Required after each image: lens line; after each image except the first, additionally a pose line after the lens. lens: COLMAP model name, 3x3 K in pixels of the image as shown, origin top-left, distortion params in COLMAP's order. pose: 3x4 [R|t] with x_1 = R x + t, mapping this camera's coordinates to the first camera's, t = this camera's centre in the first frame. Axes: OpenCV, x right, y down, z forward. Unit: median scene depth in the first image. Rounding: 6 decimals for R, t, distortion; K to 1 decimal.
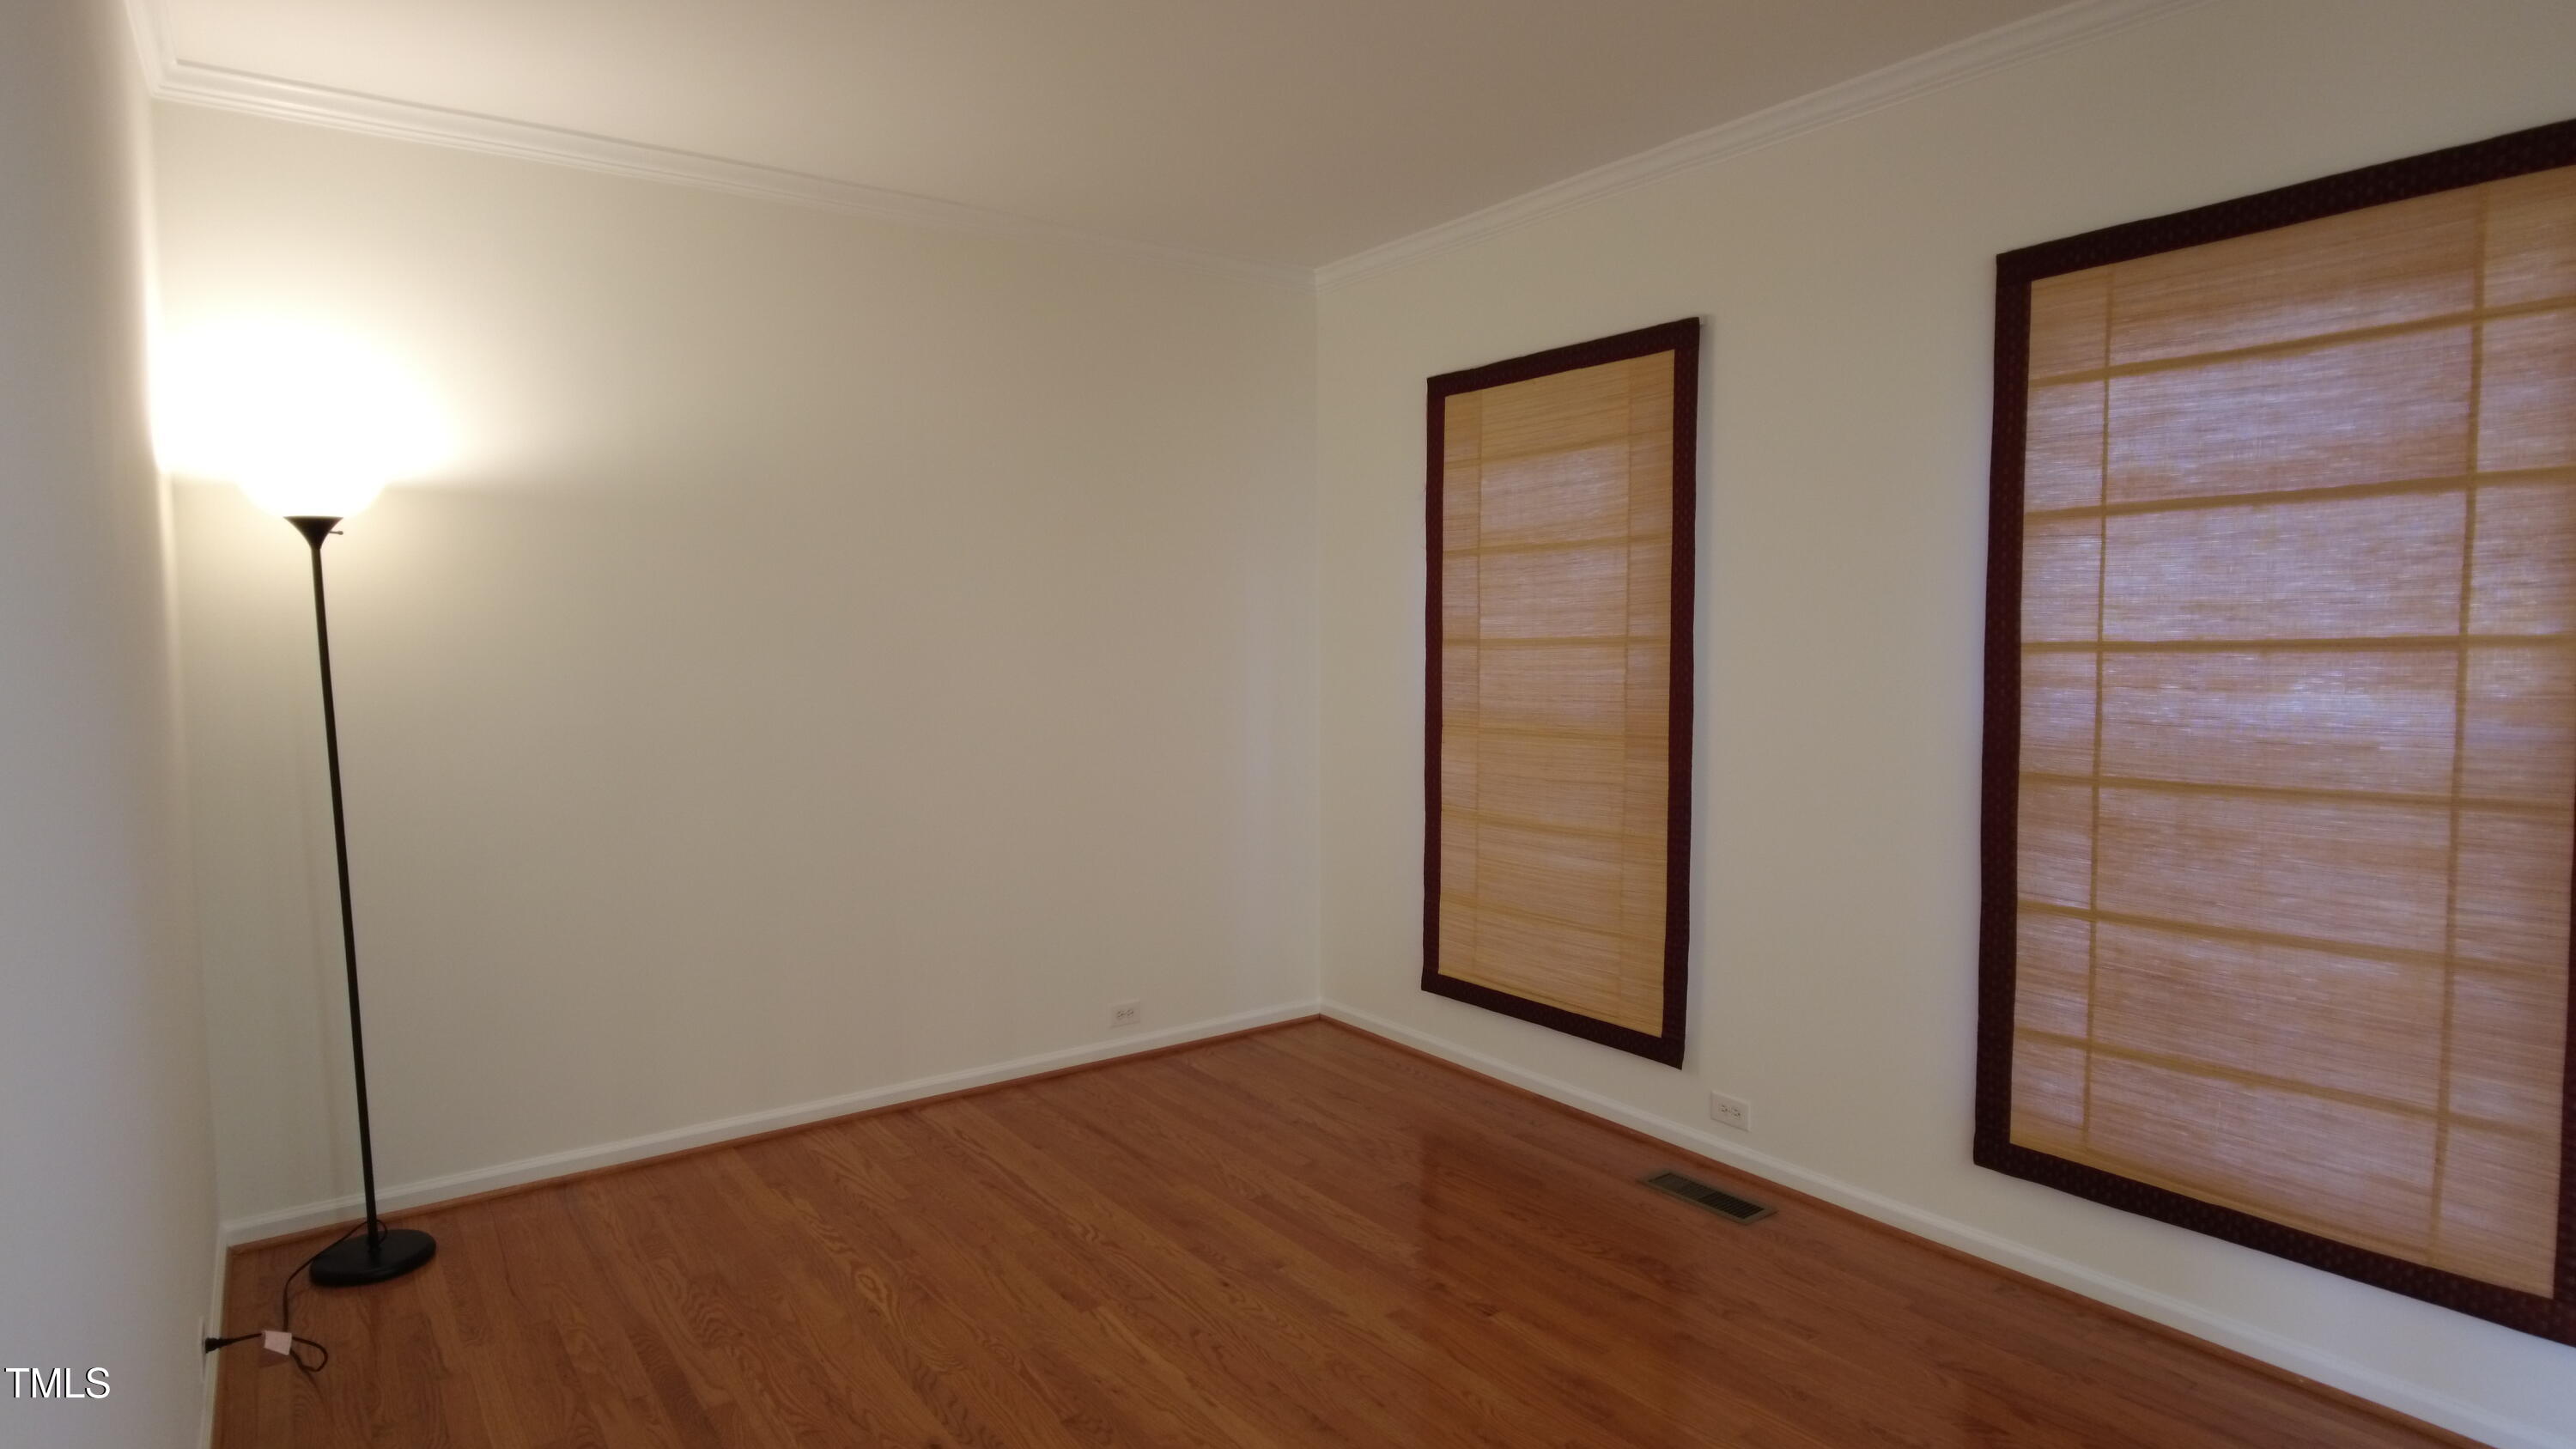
lens RADIAL K [[1368.0, 0, 1293.4], [0, 1368.0, 728.8], [0, 0, 1]] dist [-0.005622, -0.006961]
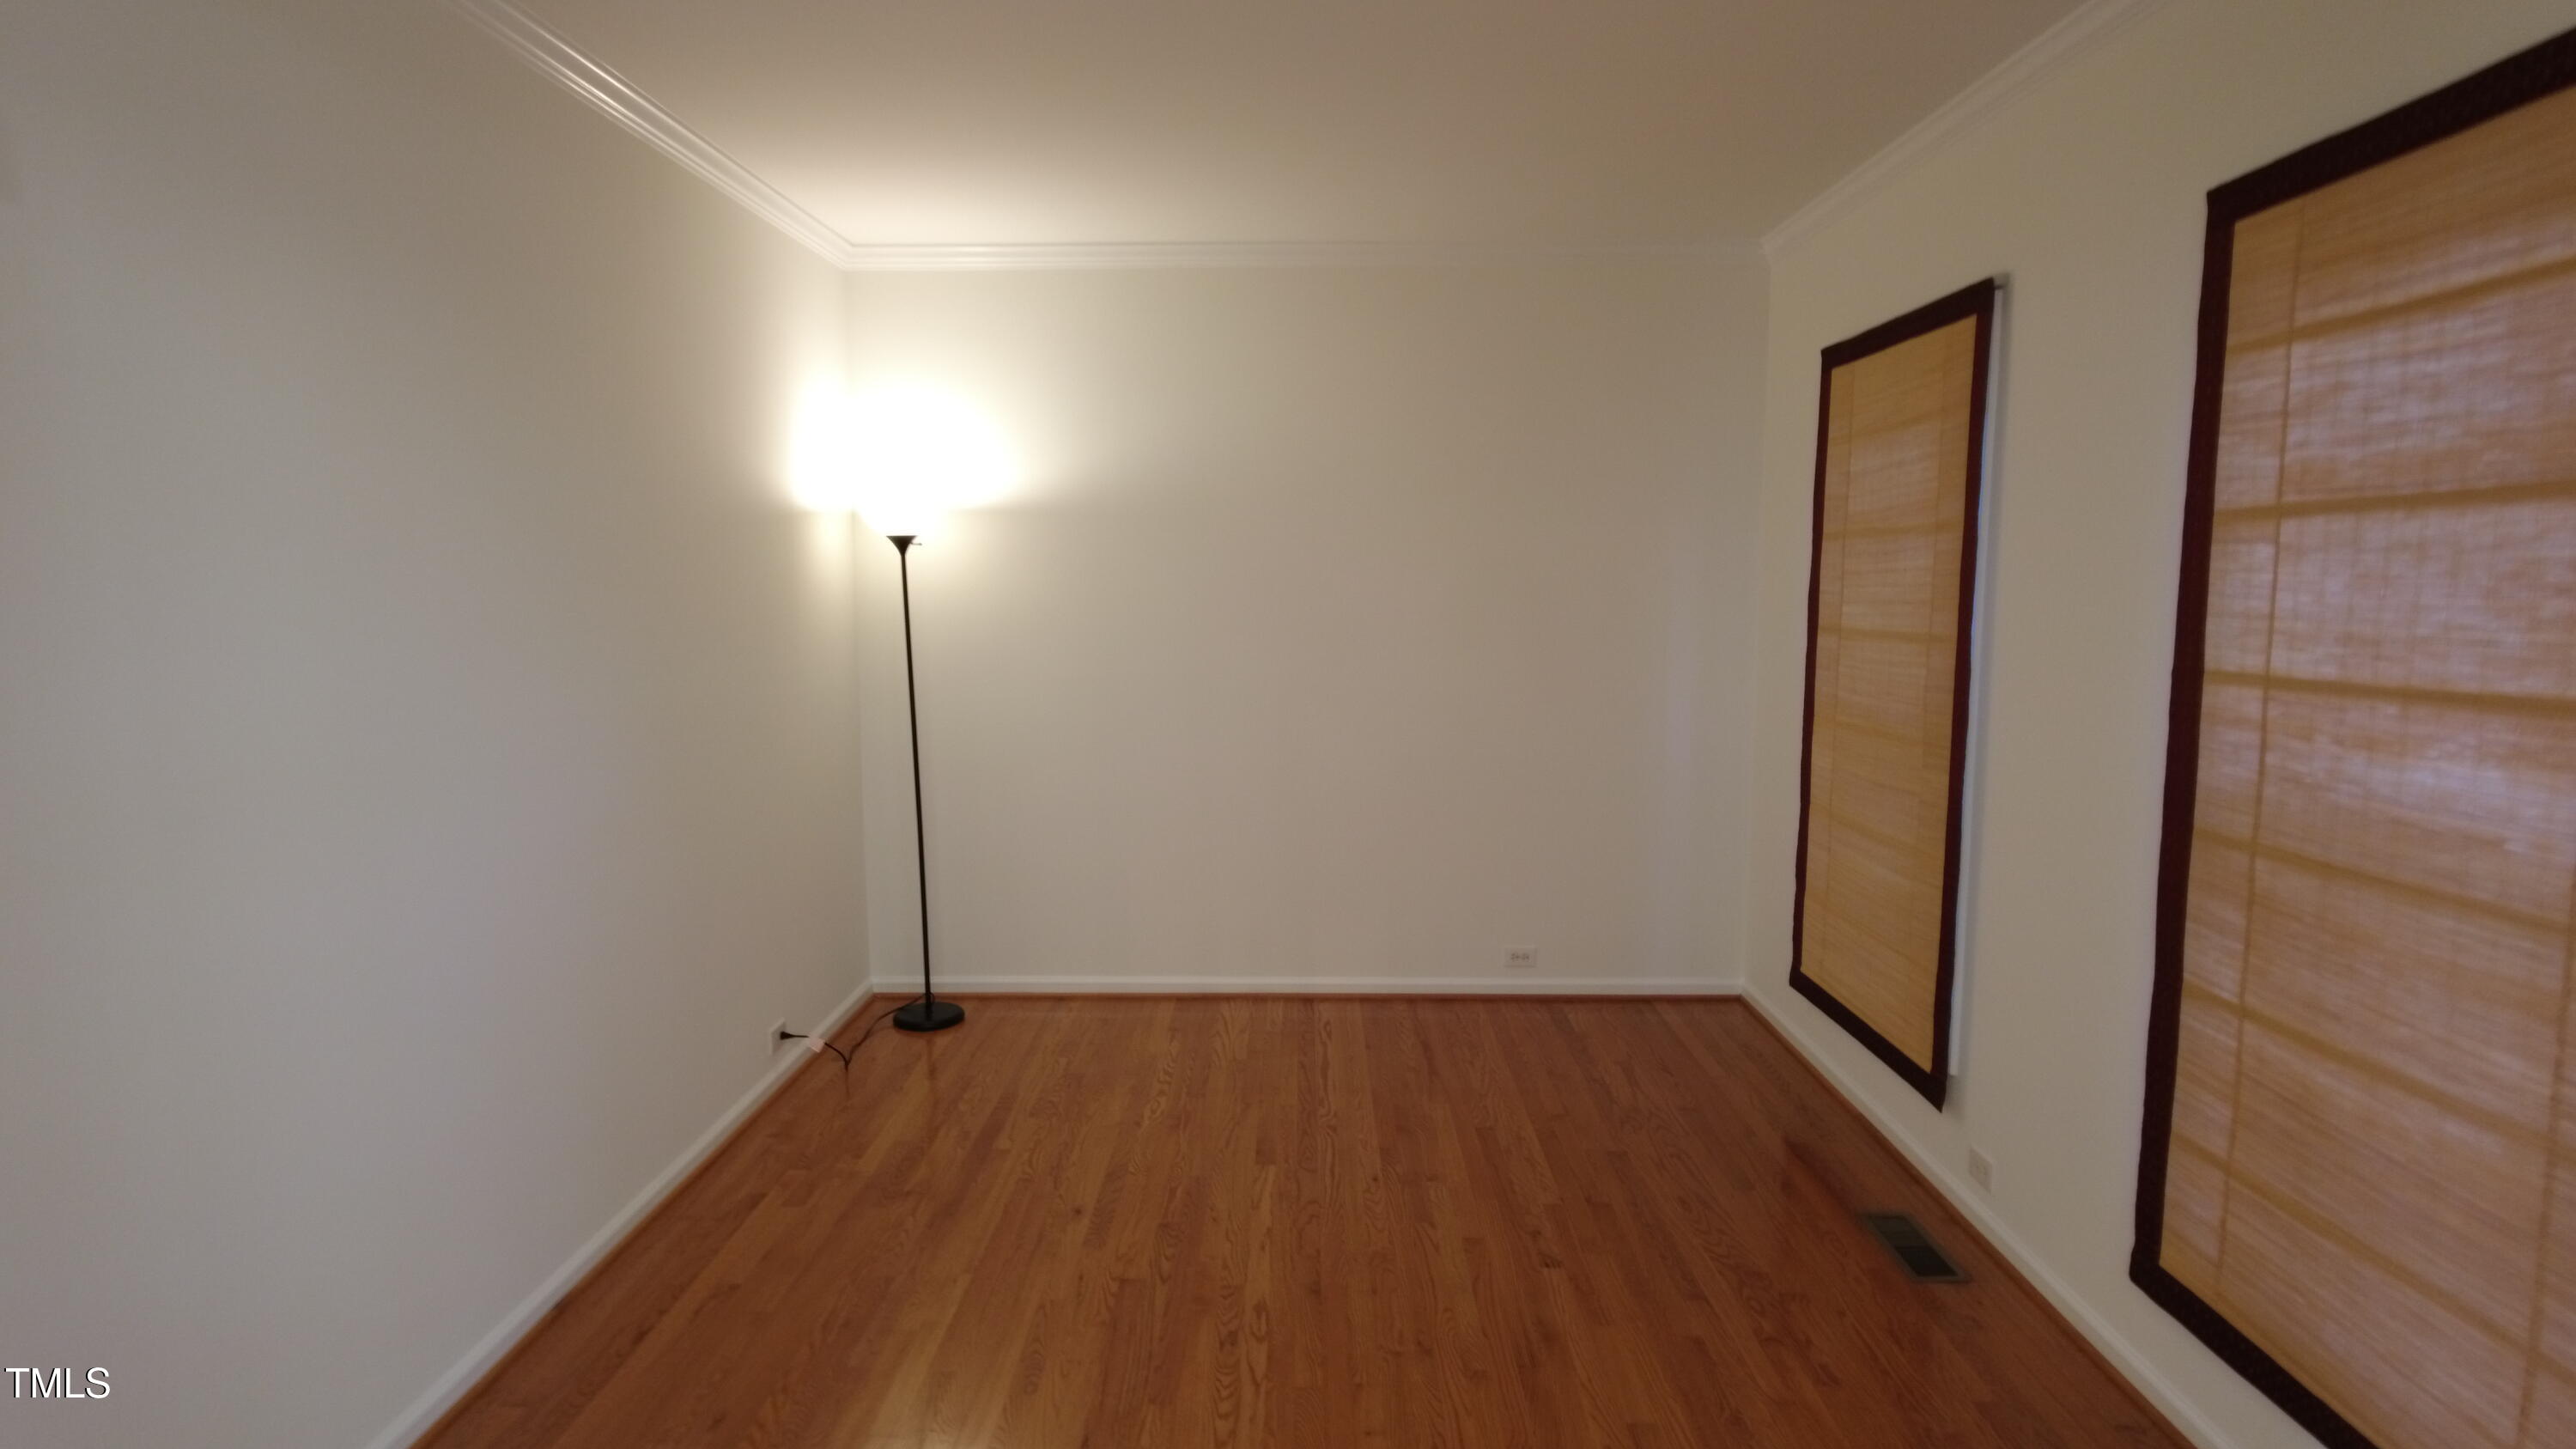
lens RADIAL K [[1368.0, 0, 1270.3], [0, 1368.0, 725.6], [0, 0, 1]] dist [-0.005622, -0.006961]
pose [[0.794704, 0.072497, -0.602653, 0.589748], [-0.046447, 0.997194, 0.058710, -0.052207], [0.605218, -0.018665, 0.795841, 0.011626]]
